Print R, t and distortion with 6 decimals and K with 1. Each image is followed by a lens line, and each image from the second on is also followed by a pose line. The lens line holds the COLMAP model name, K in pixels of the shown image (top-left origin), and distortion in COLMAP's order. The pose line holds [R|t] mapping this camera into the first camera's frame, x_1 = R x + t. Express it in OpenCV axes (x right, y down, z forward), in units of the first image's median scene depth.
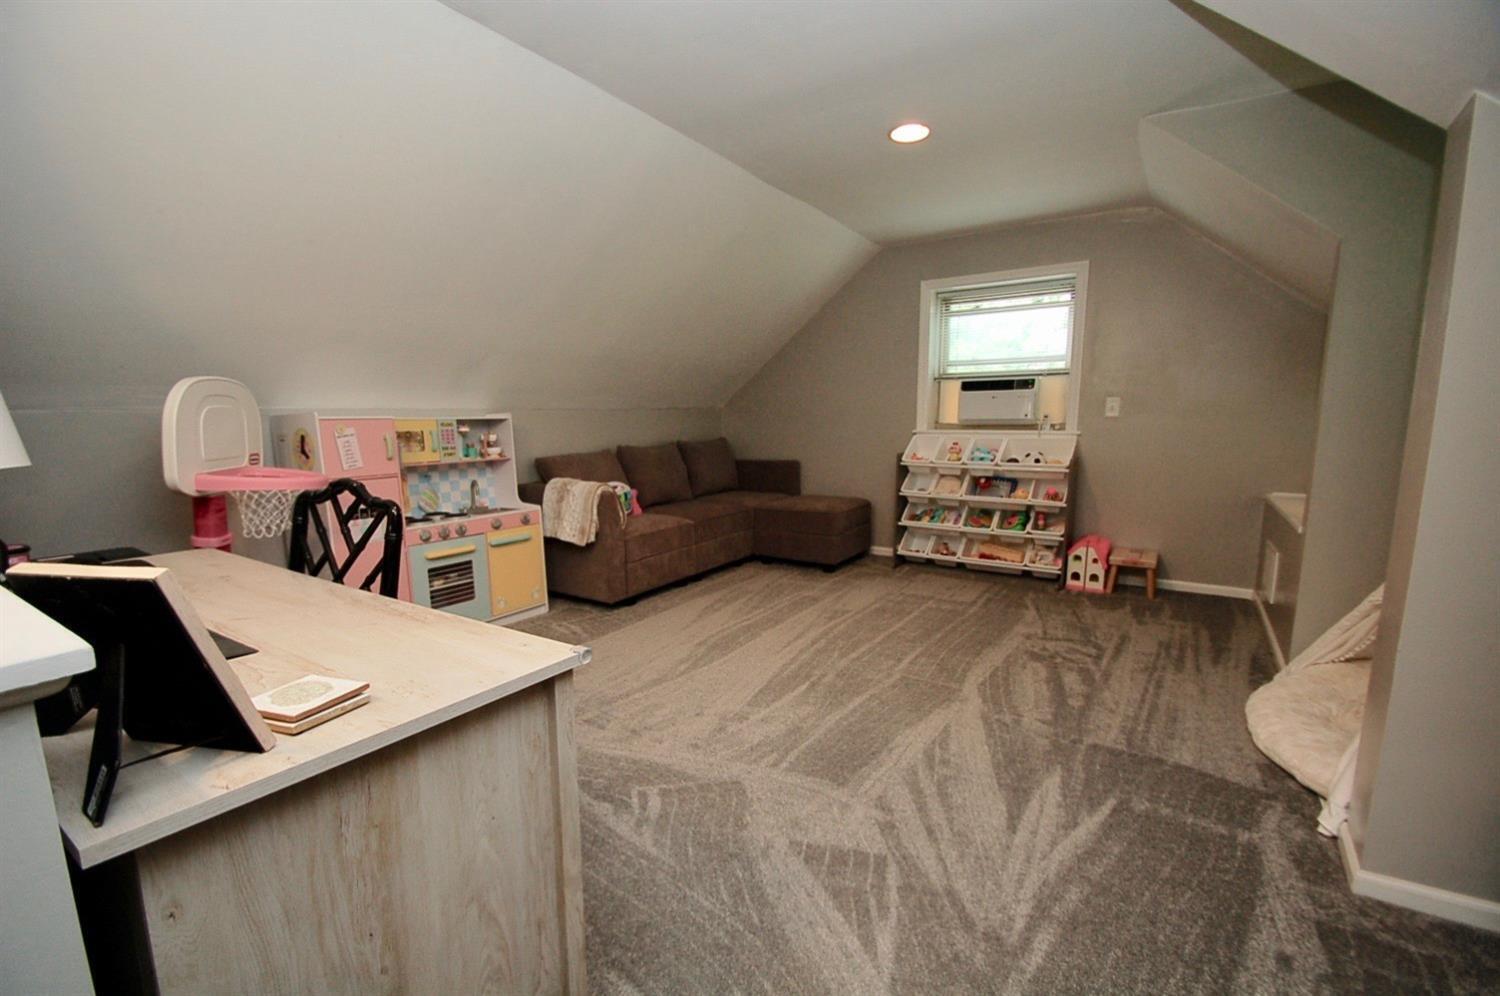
lens RADIAL K [[656.6, 0, 742.6], [0, 656.6, 517.0], [0, 0, 1]] dist [0.001690, -0.000197]
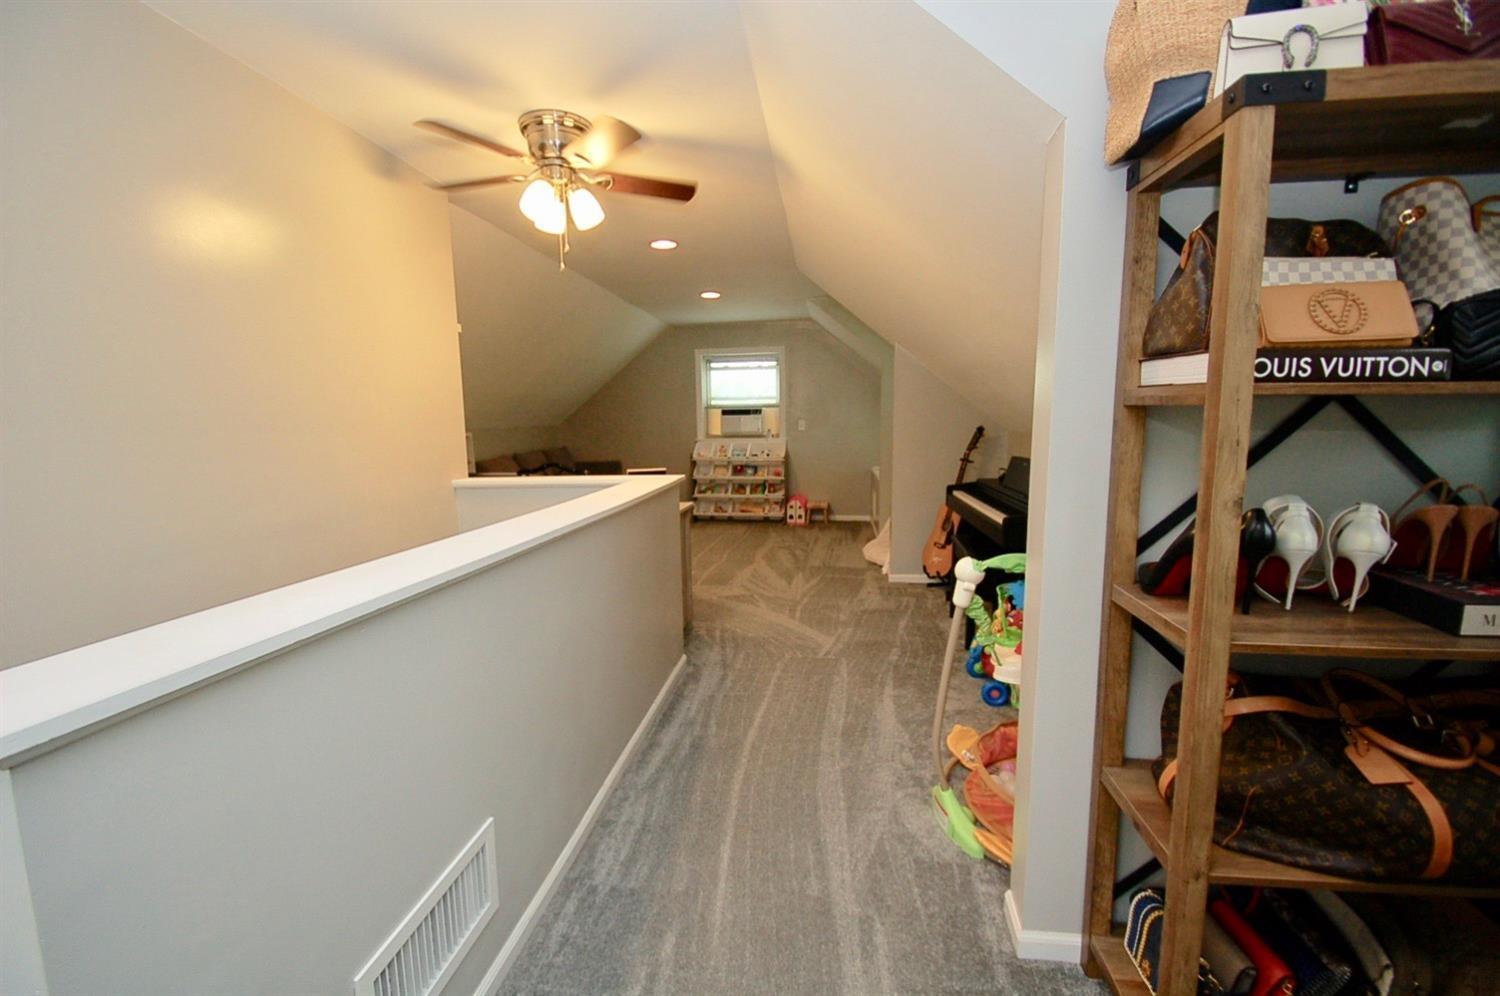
lens RADIAL K [[657.0, 0, 755.9], [0, 657.0, 520.5], [0, 0, 1]] dist [-0.000229, -0.000449]
pose [[0.894579, -0.068937, 0.441561, -0.378438], [0.074317, 0.997222, 0.005126, 0.080008], [-0.440688, 0.028230, 0.897217, -0.582764]]
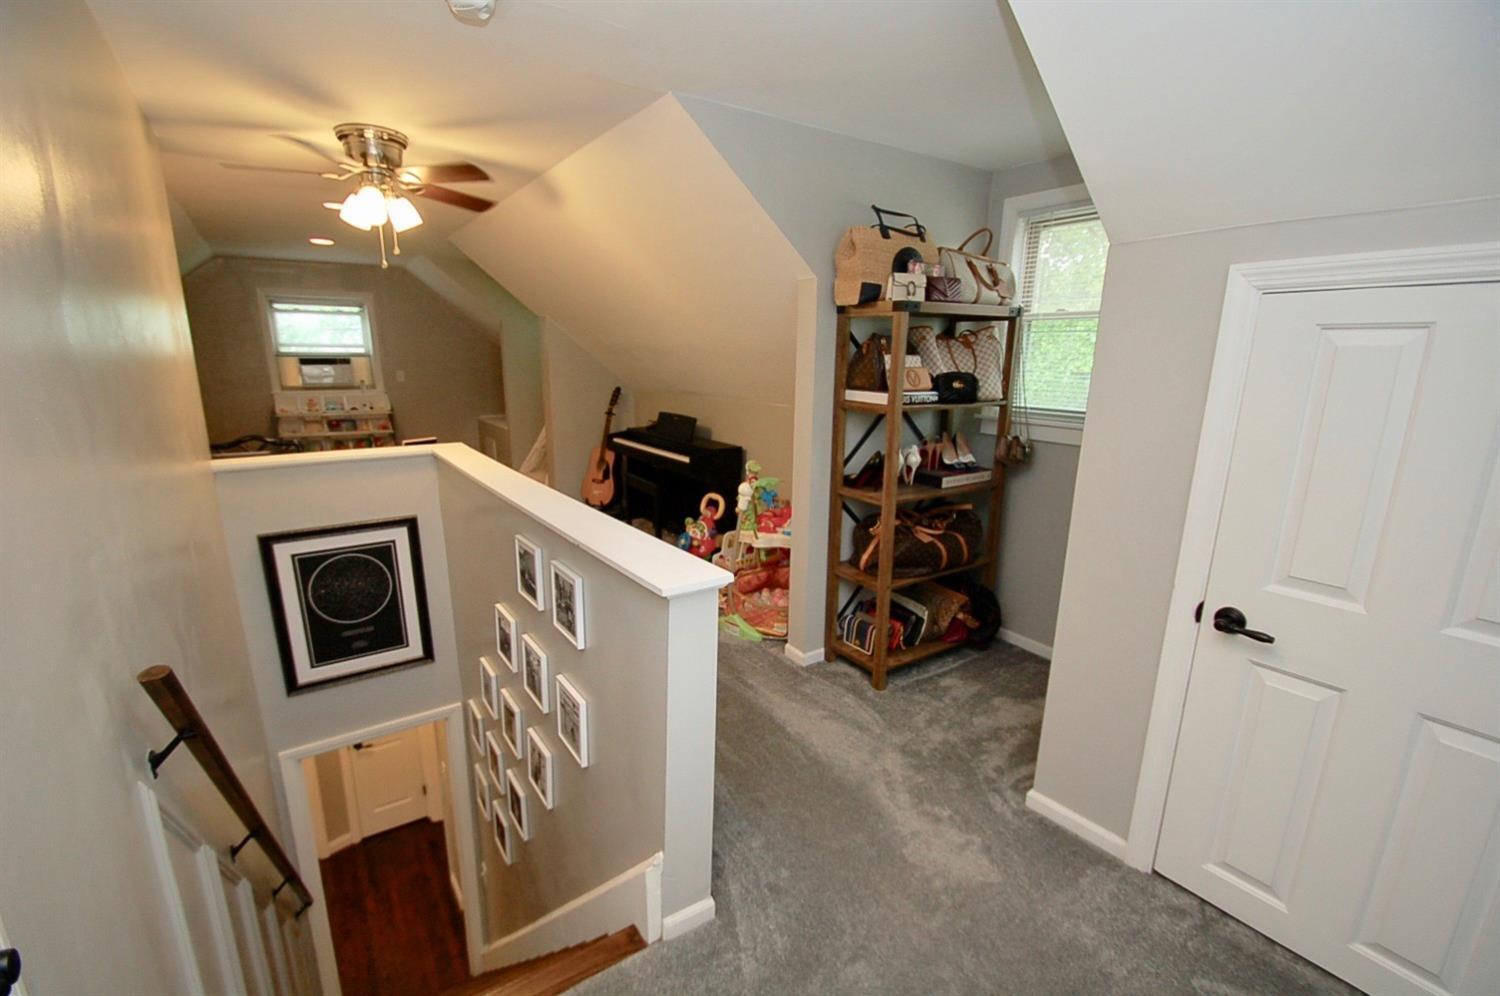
lens RADIAL K [[656.6, 0, 742.6], [0, 656.6, 517.0], [0, 0, 1]] dist [0.001690, -0.000197]
pose [[0.364096, -0.213666, 0.906521, -0.809745], [0.128541, 0.975543, 0.178307, 0.012714], [-0.922449, 0.051604, 0.382656, -0.548322]]
